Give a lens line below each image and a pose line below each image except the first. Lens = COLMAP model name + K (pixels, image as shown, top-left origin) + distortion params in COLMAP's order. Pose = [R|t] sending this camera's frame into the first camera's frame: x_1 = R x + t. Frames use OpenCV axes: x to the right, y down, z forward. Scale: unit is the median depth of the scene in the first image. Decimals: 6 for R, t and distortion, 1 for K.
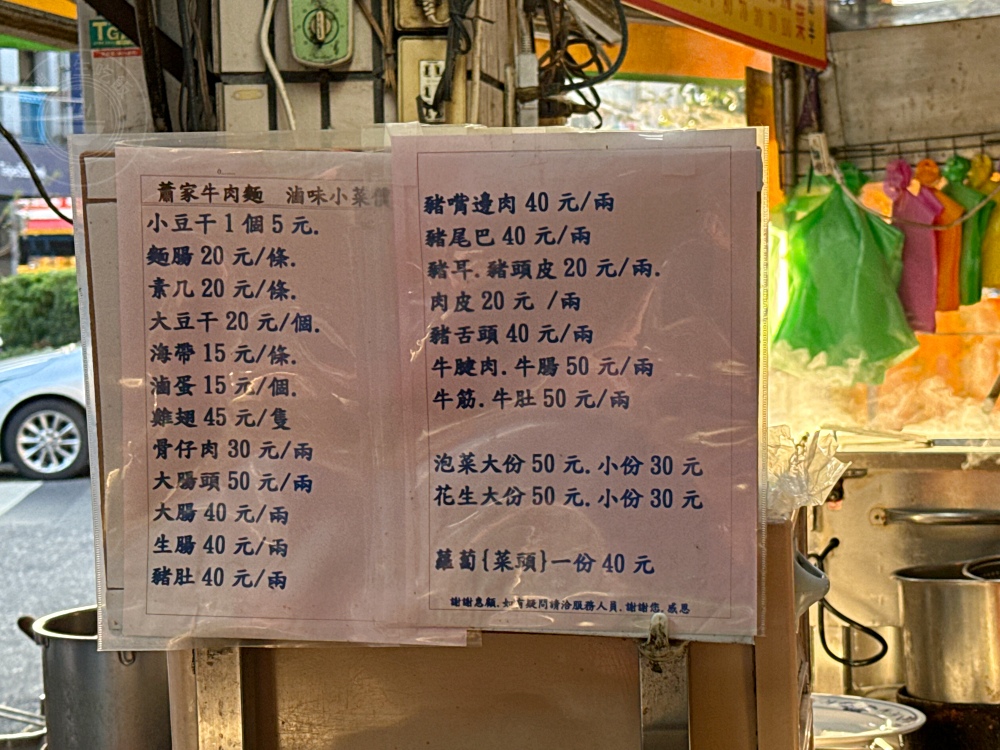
lens RADIAL K [[2477.9, 0, 500.0], [0, 2477.9, 375.0], [0, 0, 1]] dist [0.168705, -0.223990]
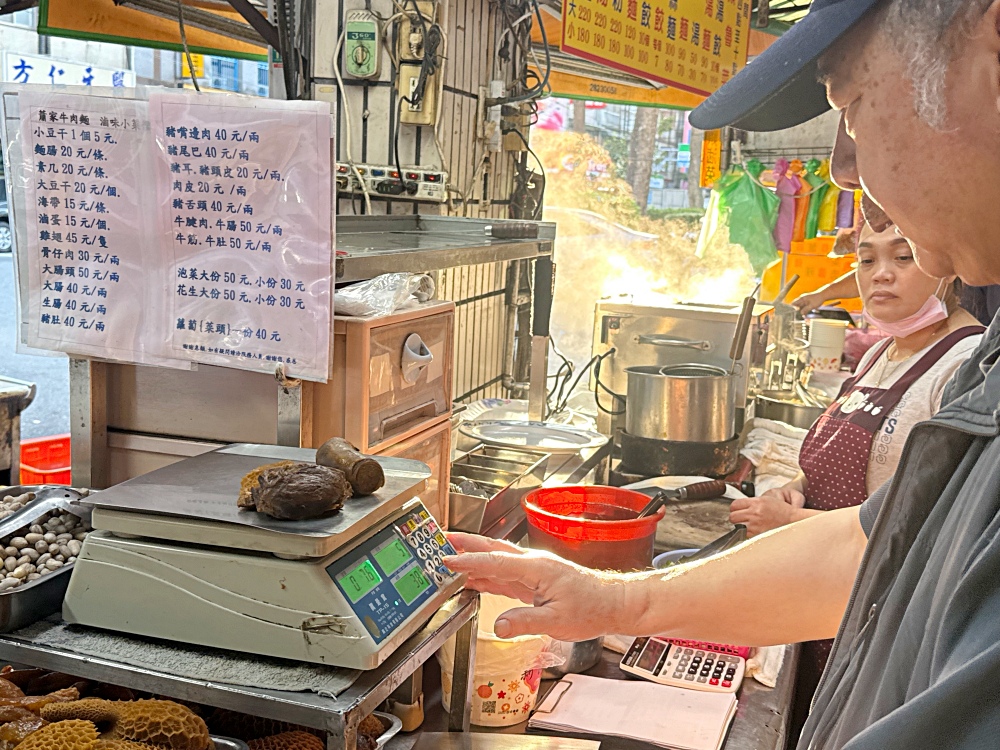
lens RADIAL K [[1225.1, 0, 500.0], [0, 1225.1, 375.0], [0, 0, 1]] dist [0.278151, -0.907976]
pose [[0.982643, 0.099524, -0.156552, 0.370193], [-0.084518, 0.991415, 0.099764, -0.002226], [0.165137, -0.084801, 0.982618, 0.103171]]
